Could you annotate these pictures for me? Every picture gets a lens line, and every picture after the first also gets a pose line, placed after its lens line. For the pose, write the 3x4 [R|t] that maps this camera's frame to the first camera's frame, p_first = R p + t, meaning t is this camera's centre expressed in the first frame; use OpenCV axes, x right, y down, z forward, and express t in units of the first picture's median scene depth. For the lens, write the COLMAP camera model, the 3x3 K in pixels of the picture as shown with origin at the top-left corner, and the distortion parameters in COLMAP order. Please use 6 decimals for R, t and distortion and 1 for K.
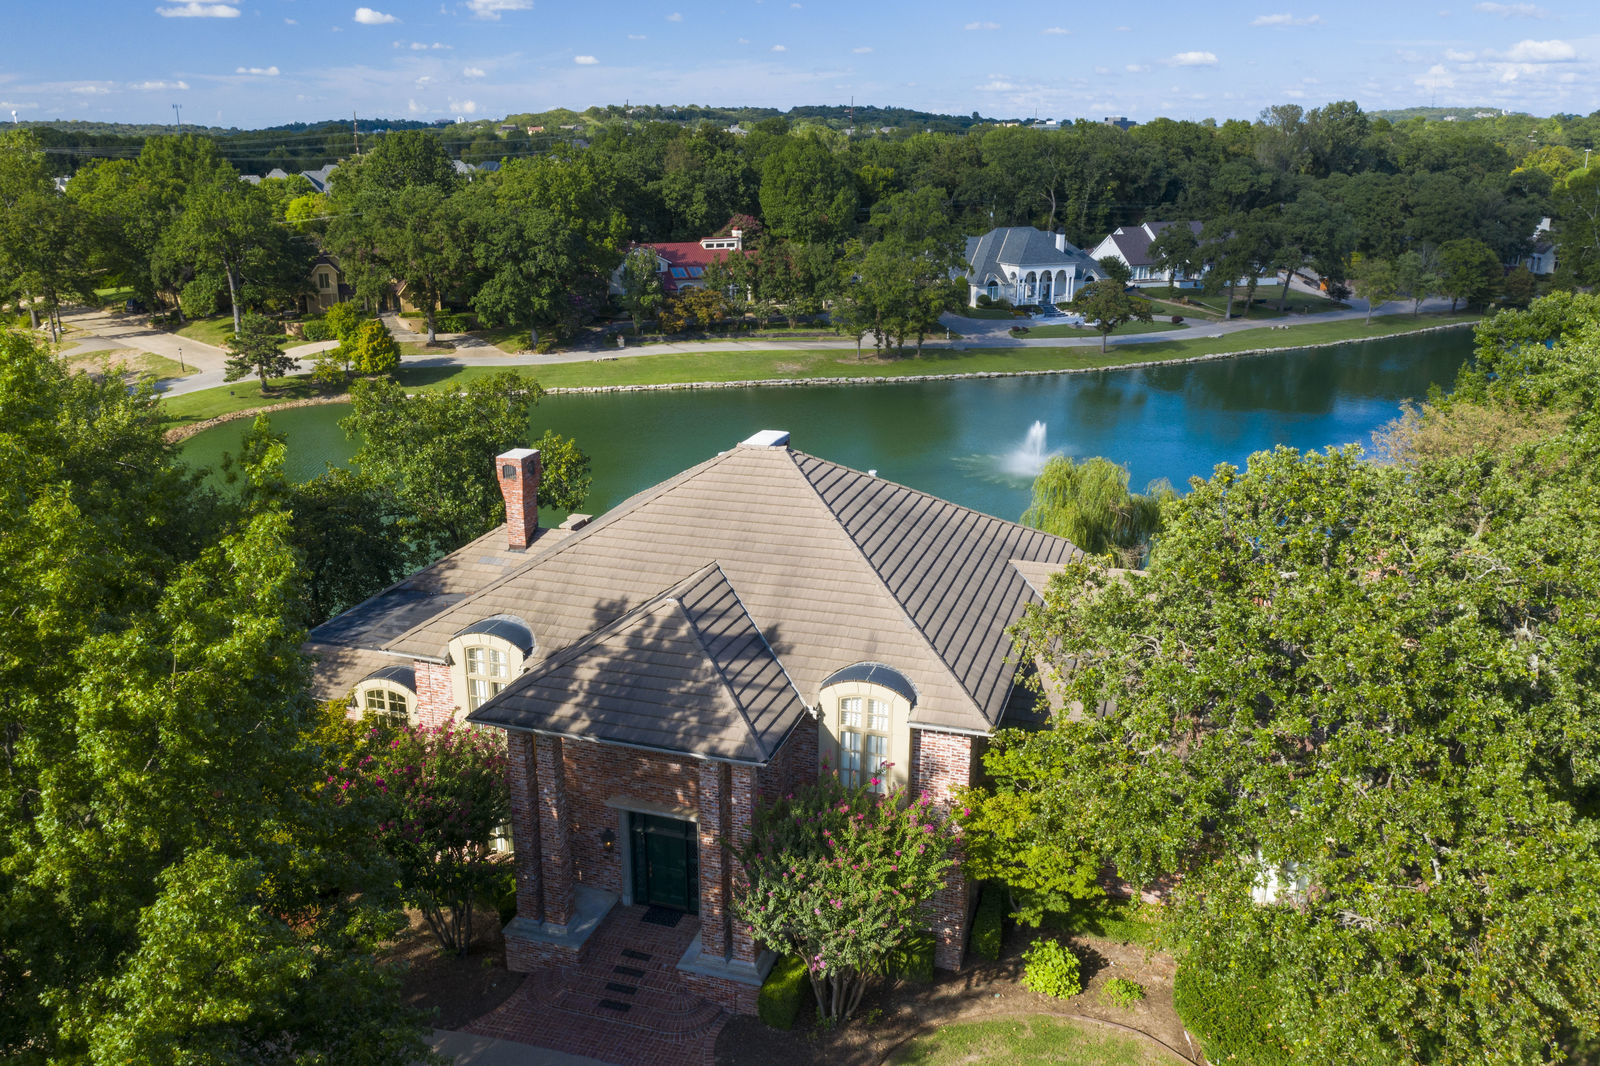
lens RADIAL K [[1272.9, 0, 798.1], [0, 1272.9, 537.9], [0, 0, 1]] dist [-0.021569, -0.001208]
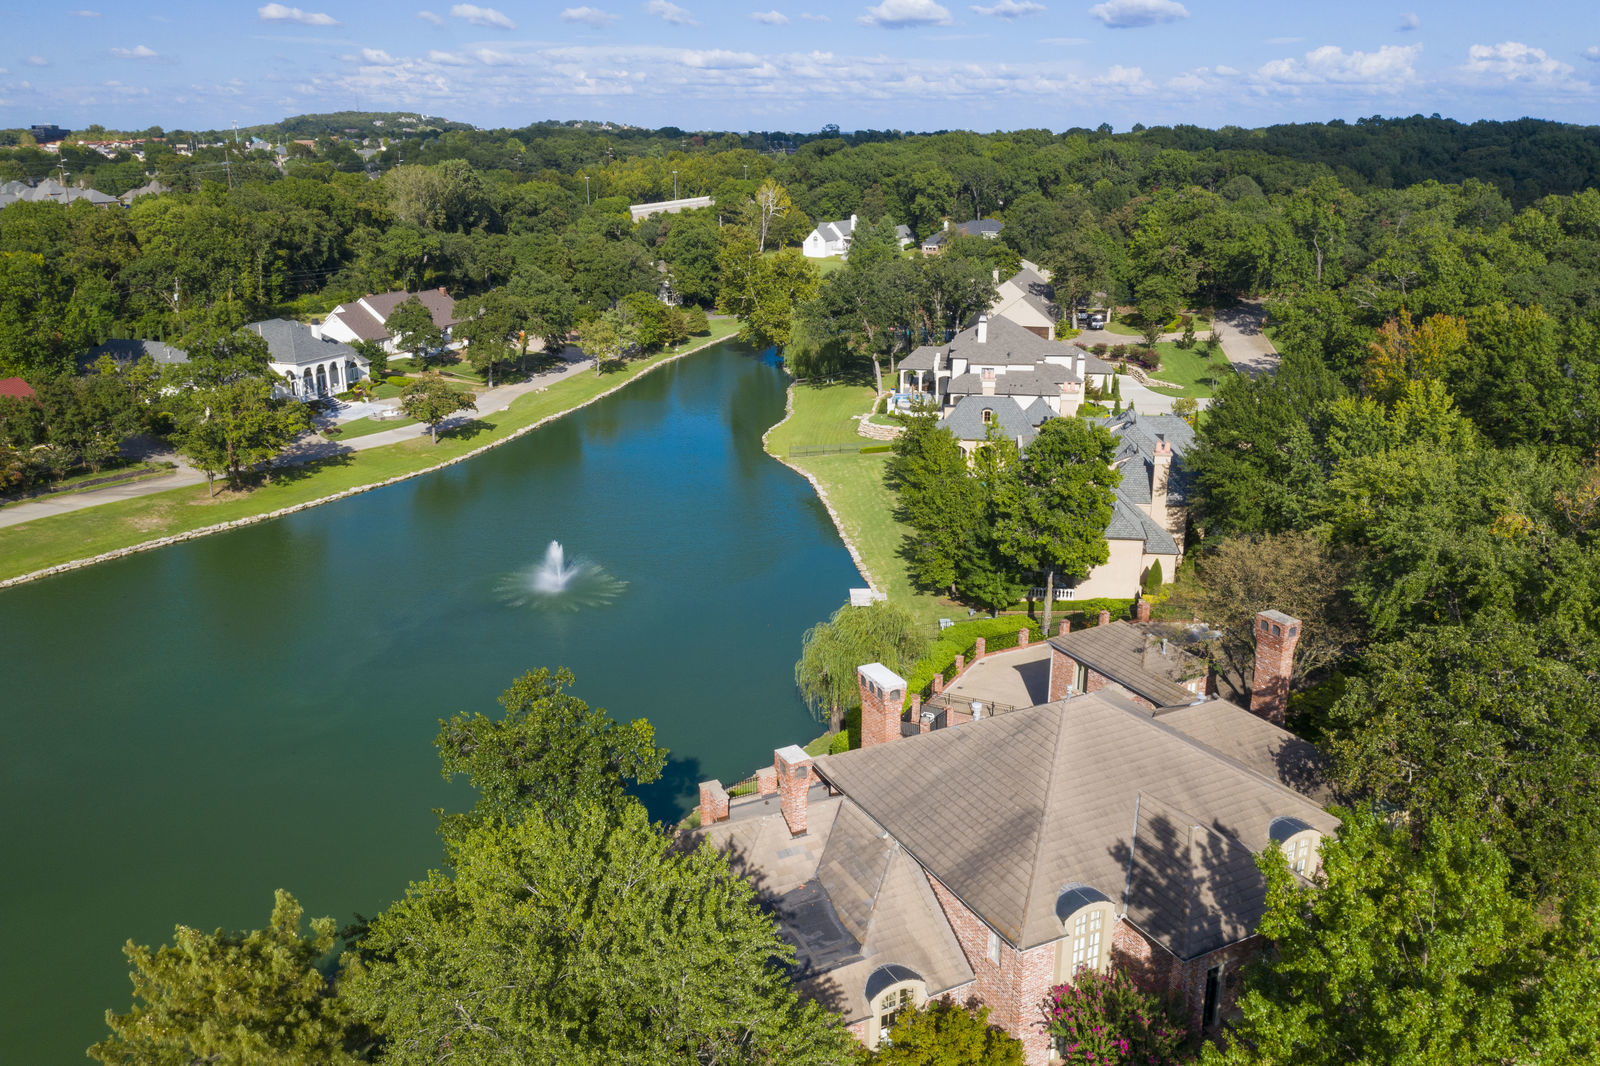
lens RADIAL K [[1272.9, 0, 798.1], [0, 1272.9, 537.9], [0, 0, 1]] dist [-0.021569, -0.001208]
pose [[0.711422, -0.209966, 0.670666, -0.311332], [0.208239, 0.974449, 0.084178, -0.115316], [-0.671204, 0.079773, 0.736967, 0.048646]]
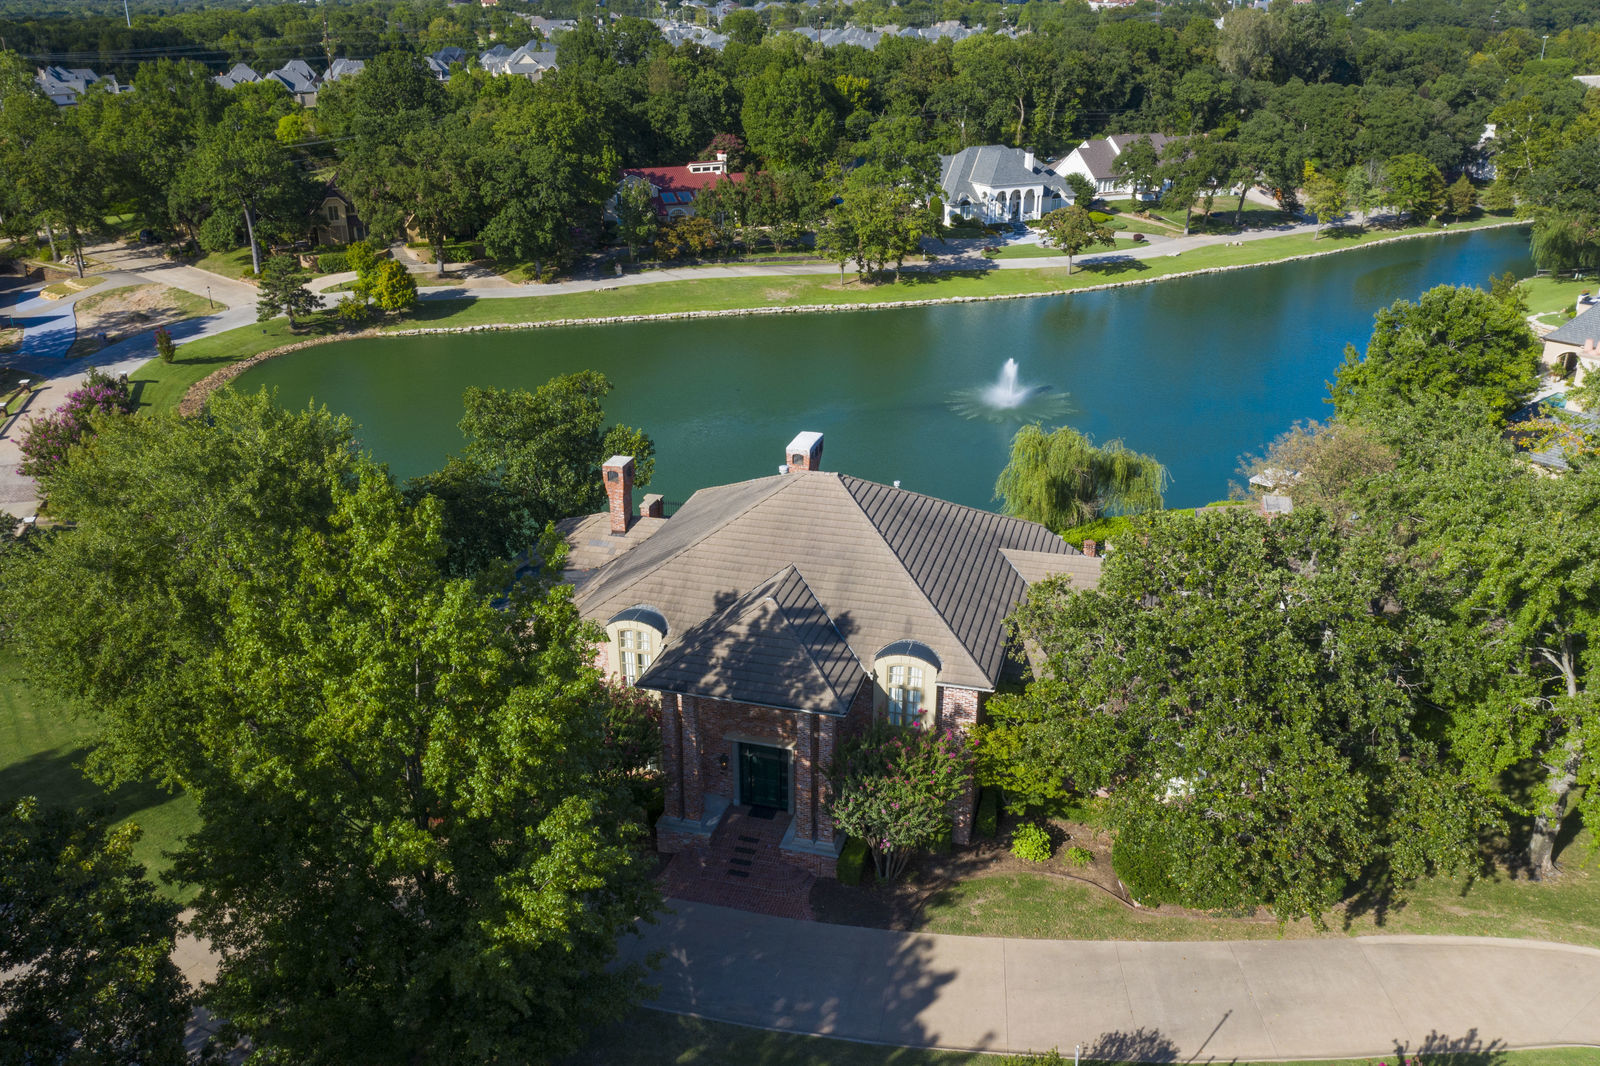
lens RADIAL K [[1272.9, 0, 798.1], [0, 1272.9, 537.9], [0, 0, 1]] dist [-0.021569, -0.001208]
pose [[0.999533, -0.016195, 0.025912, -0.023866], [0.013625, 0.995243, 0.096462, -0.036509], [-0.027351, -0.096064, 0.994999, -0.098584]]
